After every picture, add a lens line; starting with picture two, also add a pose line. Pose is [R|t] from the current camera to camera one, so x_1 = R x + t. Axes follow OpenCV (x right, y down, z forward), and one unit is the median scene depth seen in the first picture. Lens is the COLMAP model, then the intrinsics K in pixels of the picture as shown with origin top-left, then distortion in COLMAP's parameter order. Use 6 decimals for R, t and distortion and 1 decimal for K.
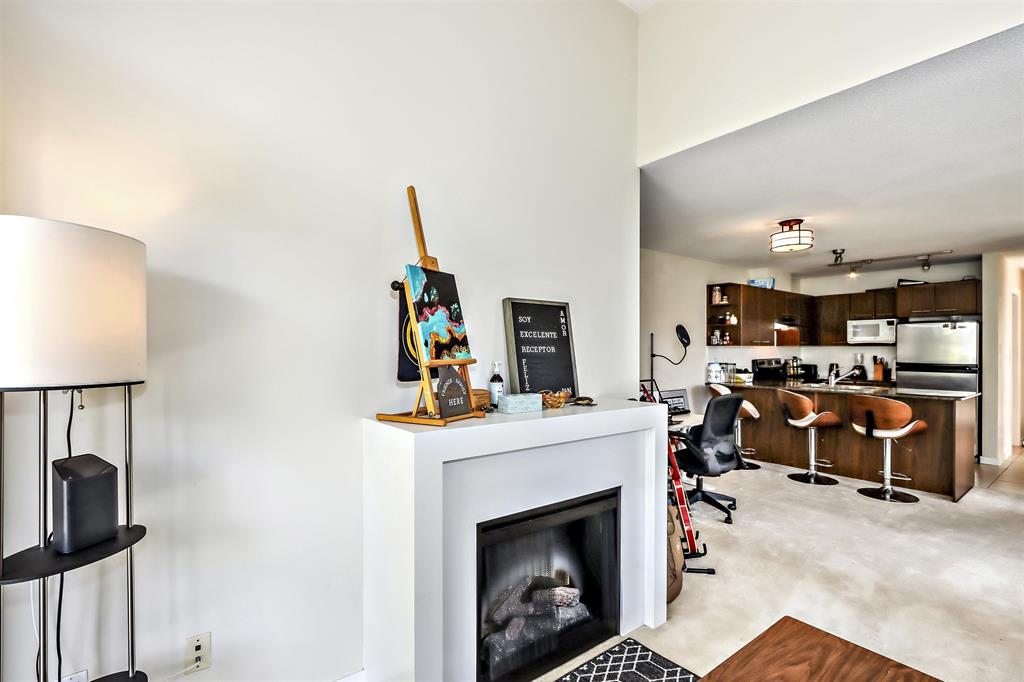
lens RADIAL K [[478.8, 0, 516.3], [0, 478.8, 350.1], [0, 0, 1]] dist [-0.015088, 0.006400]
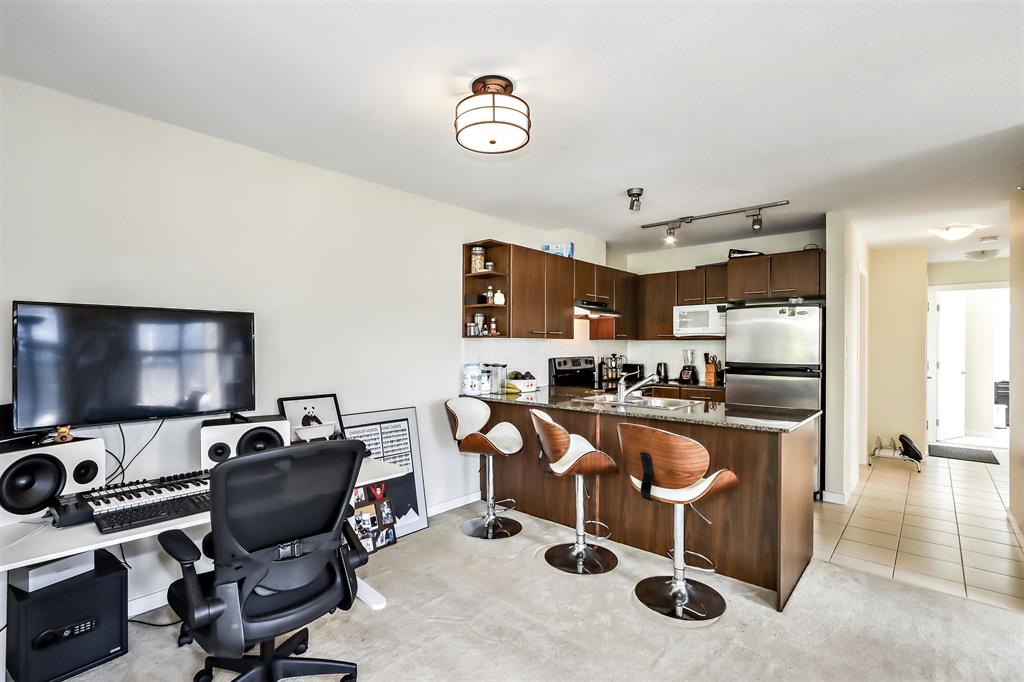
lens RADIAL K [[478.8, 0, 516.3], [0, 478.8, 345.9], [0, 0, 1]] dist [-0.015088, 0.006400]
pose [[0.981825, 0.003384, 0.189757, 0.377425], [-0.003020, 0.999993, -0.002205, 0.003796], [-0.189763, 0.001592, 0.981829, 0.373566]]
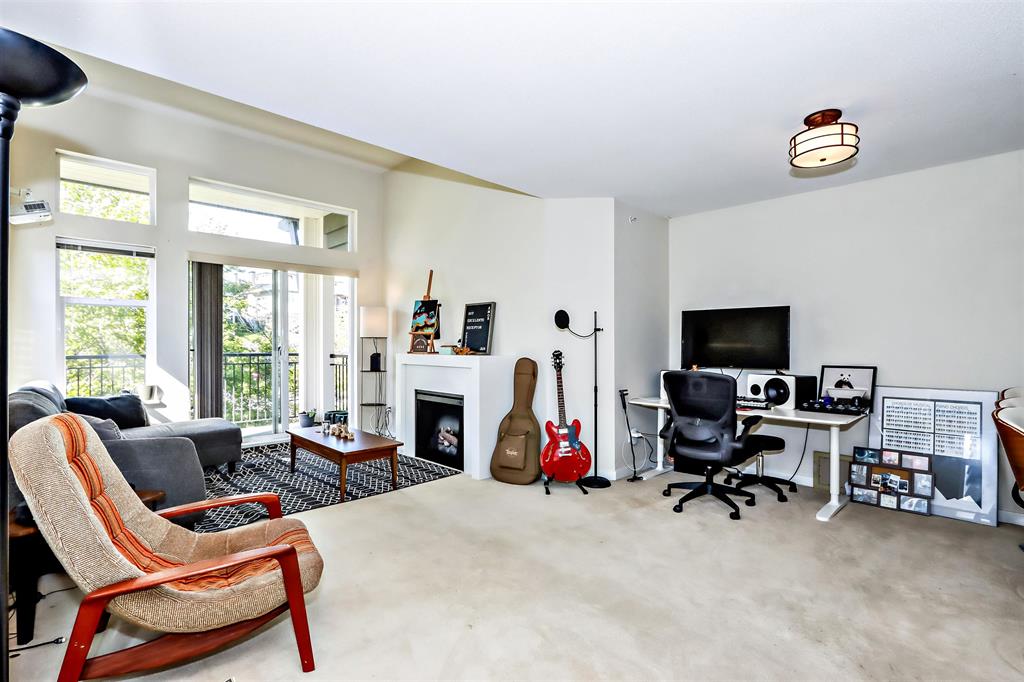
lens RADIAL K [[478.8, 0, 502.8], [0, 478.8, 347.7], [0, 0, 1]] dist [-0.015088, 0.006400]
pose [[0.104151, 0.006693, -0.994539, 0.862459], [-0.003790, 0.999973, 0.006332, 0.029271], [0.994554, 0.003109, 0.104174, 0.374821]]
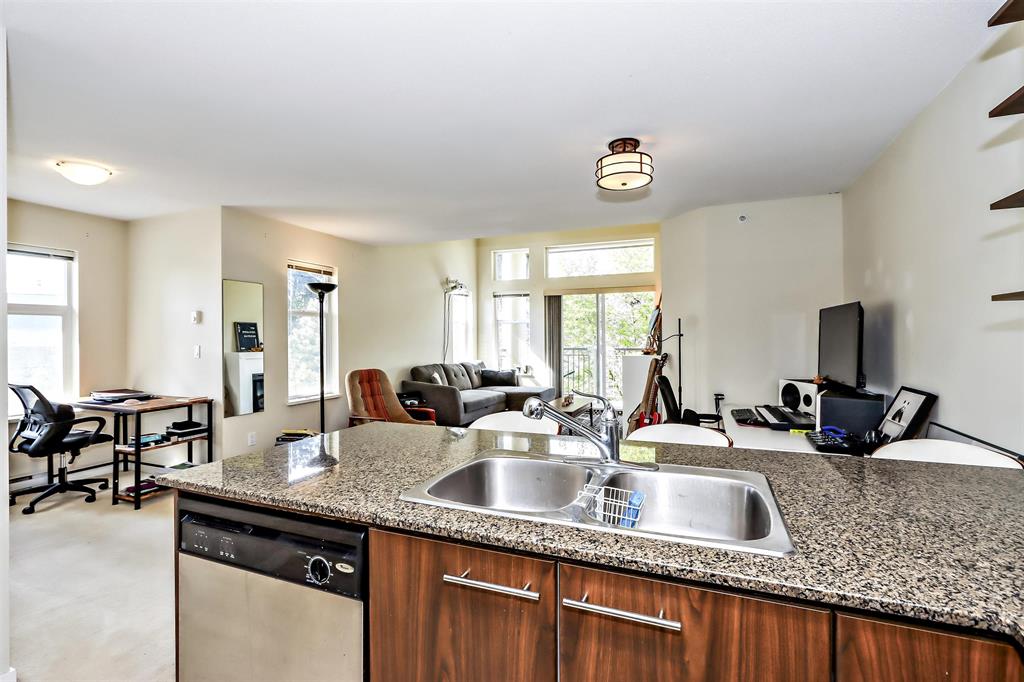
lens RADIAL K [[478.8, 0, 515.7], [0, 478.8, 334.0], [0, 0, 1]] dist [-0.015088, 0.006400]
pose [[-0.865137, -0.000677, -0.501535, 0.786017], [0.001052, 0.999994, -0.003164, 0.007551], [0.501534, -0.003265, -0.865132, 1.121543]]
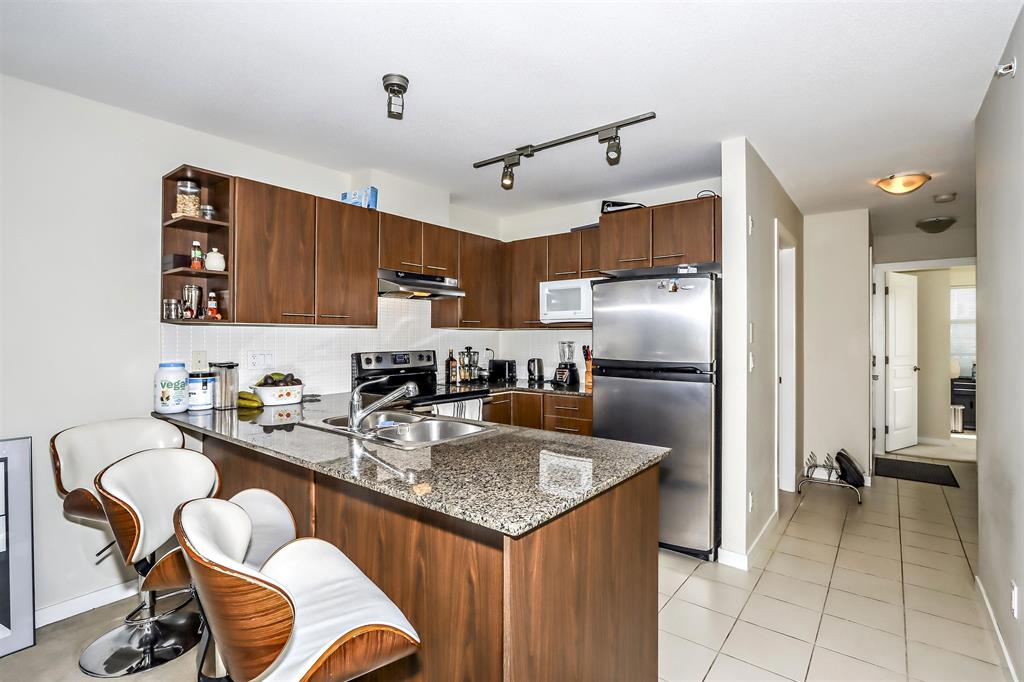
lens RADIAL K [[478.8, 0, 514.3], [0, 478.8, 333.4], [0, 0, 1]] dist [-0.015088, 0.006400]
pose [[0.970751, 0.006424, 0.240001, 0.652208], [-0.004631, 0.999957, -0.008031, 0.002801], [-0.240042, 0.006684, 0.970739, 0.568271]]
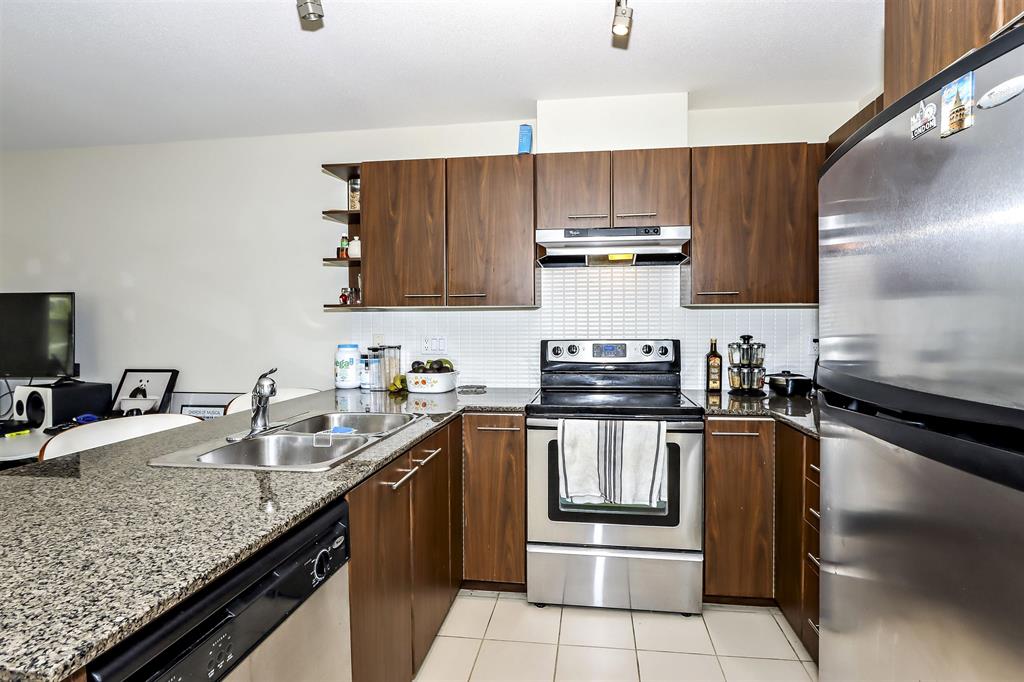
lens RADIAL K [[478.8, 0, 531.2], [0, 478.8, 346.4], [0, 0, 1]] dist [-0.015088, 0.006400]
pose [[0.702535, 0.026620, -0.711151, 0.941288], [0.001928, 0.999225, 0.039308, 0.010581], [0.711646, -0.028986, 0.701940, 0.850718]]
